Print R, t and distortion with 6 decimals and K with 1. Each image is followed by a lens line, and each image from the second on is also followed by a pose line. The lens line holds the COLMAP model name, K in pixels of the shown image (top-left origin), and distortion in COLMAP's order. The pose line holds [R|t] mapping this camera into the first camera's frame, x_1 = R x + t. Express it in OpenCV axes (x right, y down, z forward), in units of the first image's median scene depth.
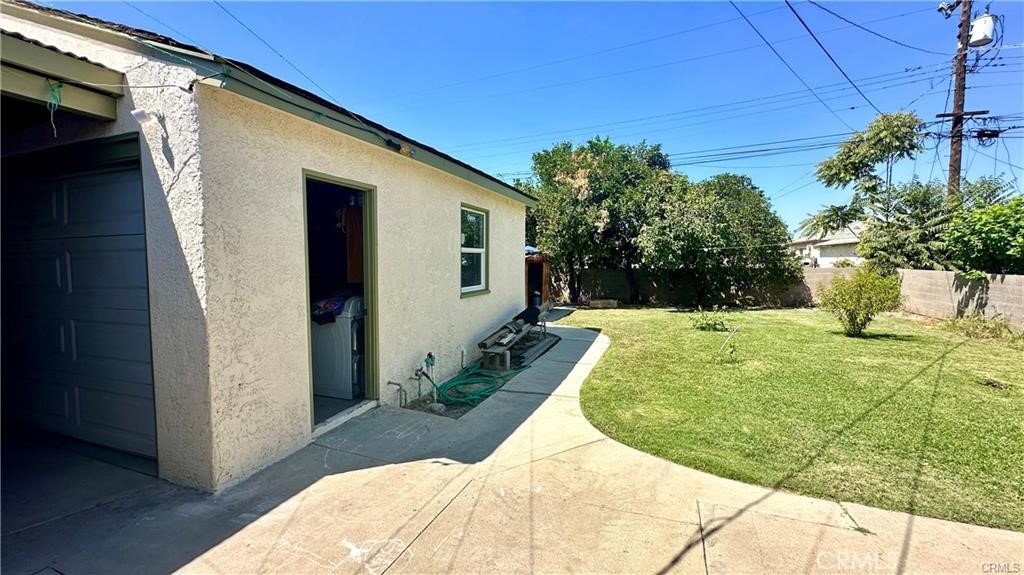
lens RADIAL K [[411.0, 0, 511.3], [0, 411.0, 285.9], [0, 0, 1]] dist [-0.001765, 0.000234]
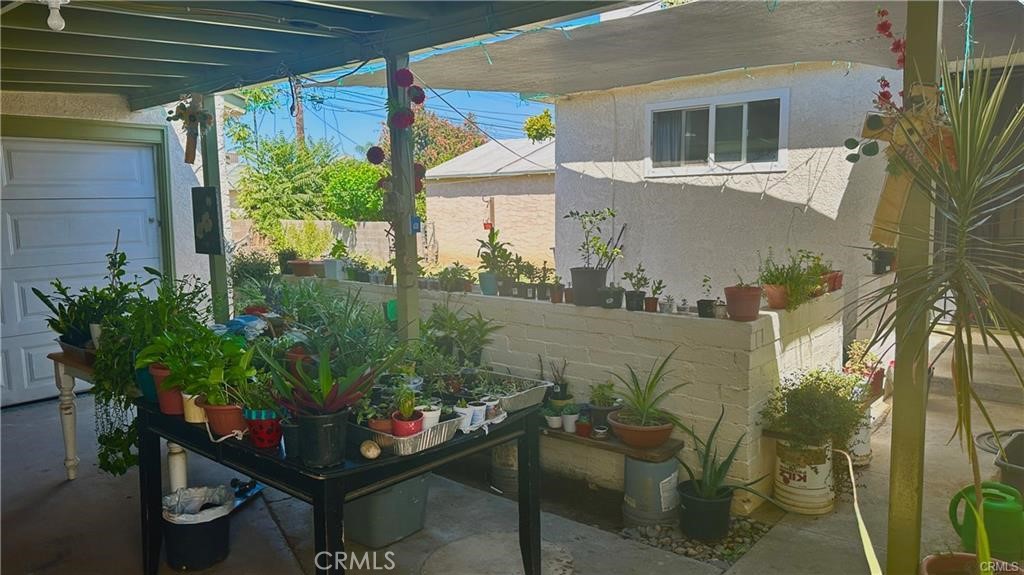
lens RADIAL K [[710.4, 0, 516.3], [0, 710.4, 290.7], [0, 0, 1]] dist [0.142189, -0.250942]
pose [[0.330354, -0.114360, 0.936903, -0.871367], [0.072141, 0.992788, 0.095745, 0.009027], [-0.941096, 0.035959, 0.336222, -0.264280]]
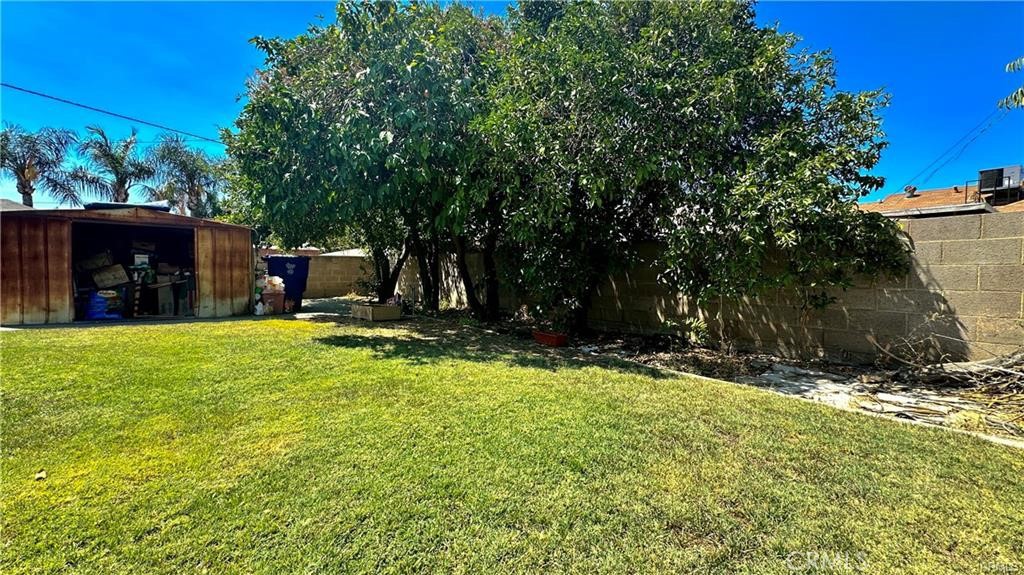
lens RADIAL K [[411.0, 0, 511.3], [0, 411.0, 285.9], [0, 0, 1]] dist [-0.001765, 0.000234]
pose [[0.828682, 0.027763, -0.559031, 1.073446], [-0.042796, 0.998988, -0.013826, 0.015733], [0.558081, 0.035382, 0.829032, 1.104240]]
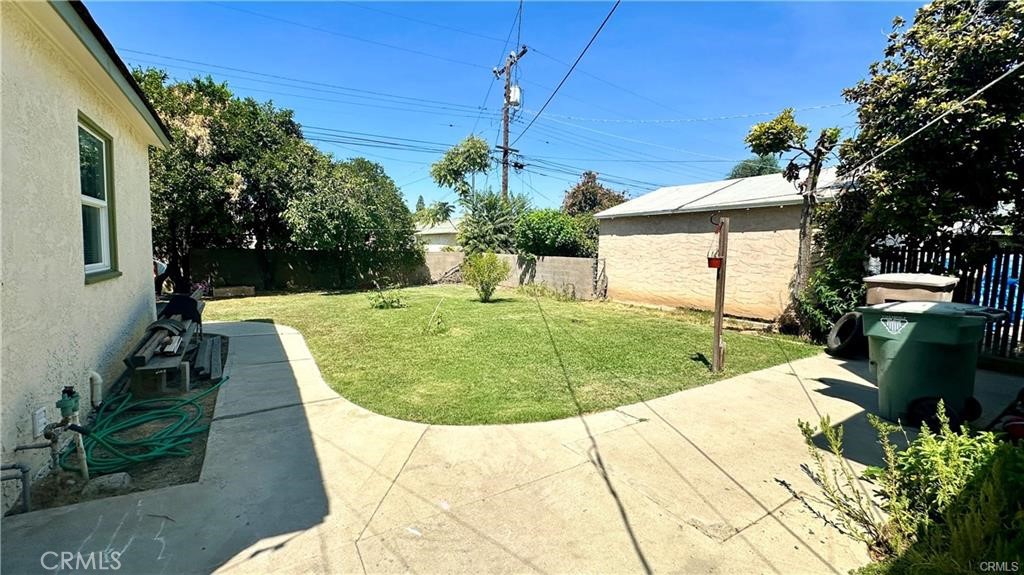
lens RADIAL K [[411.0, 0, 511.3], [0, 411.0, 285.9], [0, 0, 1]] dist [-0.001765, 0.000234]
pose [[0.602587, -0.048934, 0.796551, -0.145104], [0.022180, 0.998760, 0.044578, 0.013431], [-0.797745, -0.009195, 0.602925, 0.133466]]
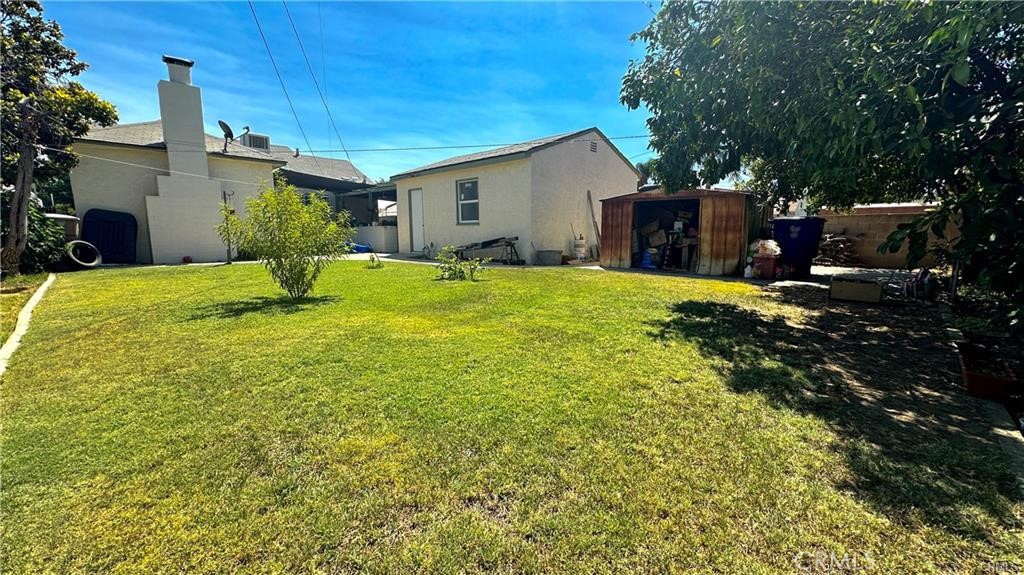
lens RADIAL K [[411.0, 0, 511.3], [0, 411.0, 285.9], [0, 0, 1]] dist [-0.001765, 0.000234]
pose [[-0.398587, 0.125339, -0.908525, 1.165204], [-0.053029, 0.985810, 0.159266, -0.009294], [0.915596, 0.111659, -0.386285, 1.408827]]
